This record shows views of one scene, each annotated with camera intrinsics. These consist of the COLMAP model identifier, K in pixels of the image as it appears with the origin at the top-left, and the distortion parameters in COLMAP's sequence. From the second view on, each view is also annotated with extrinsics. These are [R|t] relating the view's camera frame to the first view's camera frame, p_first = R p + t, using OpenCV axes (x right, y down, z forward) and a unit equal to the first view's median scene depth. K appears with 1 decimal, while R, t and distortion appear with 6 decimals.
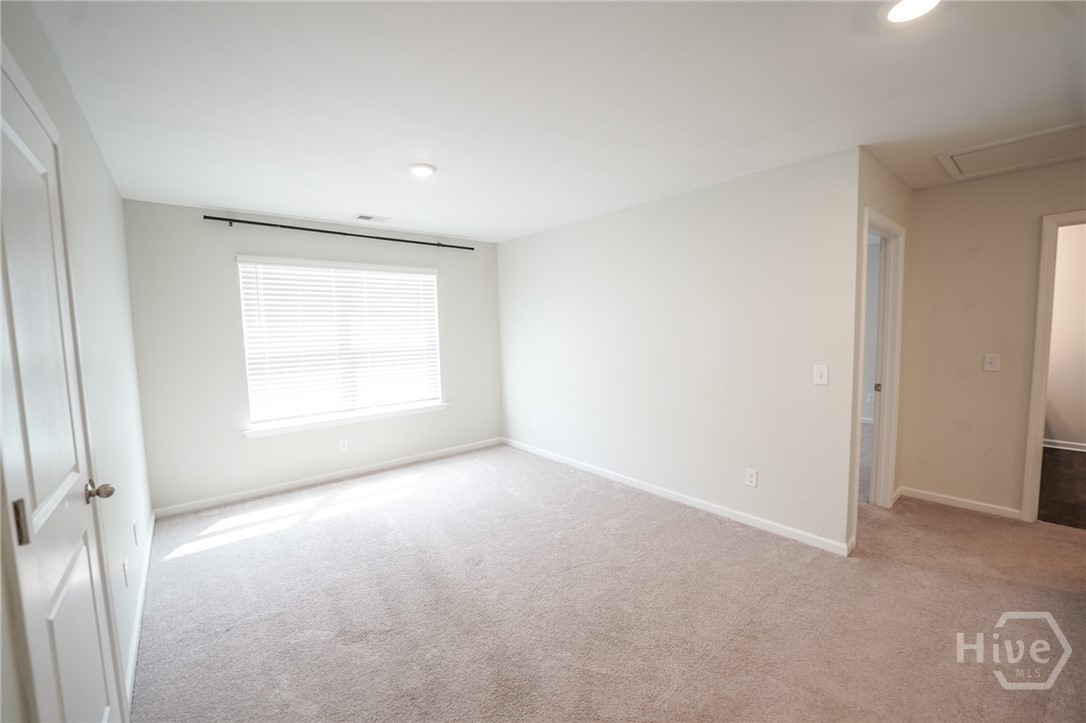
lens RADIAL K [[445.5, 0, 544.4], [0, 445.5, 361.0], [0, 0, 1]] dist [-0.014243, 0.000939]
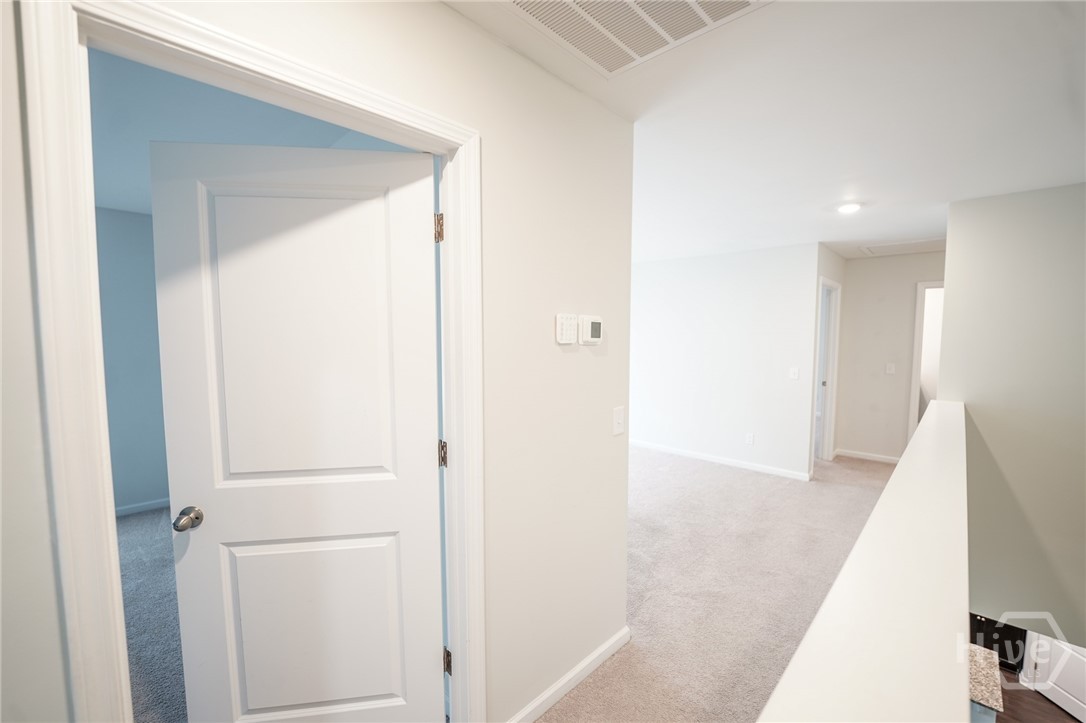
lens RADIAL K [[445.5, 0, 547.3], [0, 445.5, 361.0], [0, 0, 1]] dist [-0.014243, 0.000939]
pose [[0.993983, 0.019767, 0.107732, -0.457050], [-0.017884, 0.999670, -0.018422, 0.030006], [-0.108061, 0.016384, 0.994009, -0.532310]]
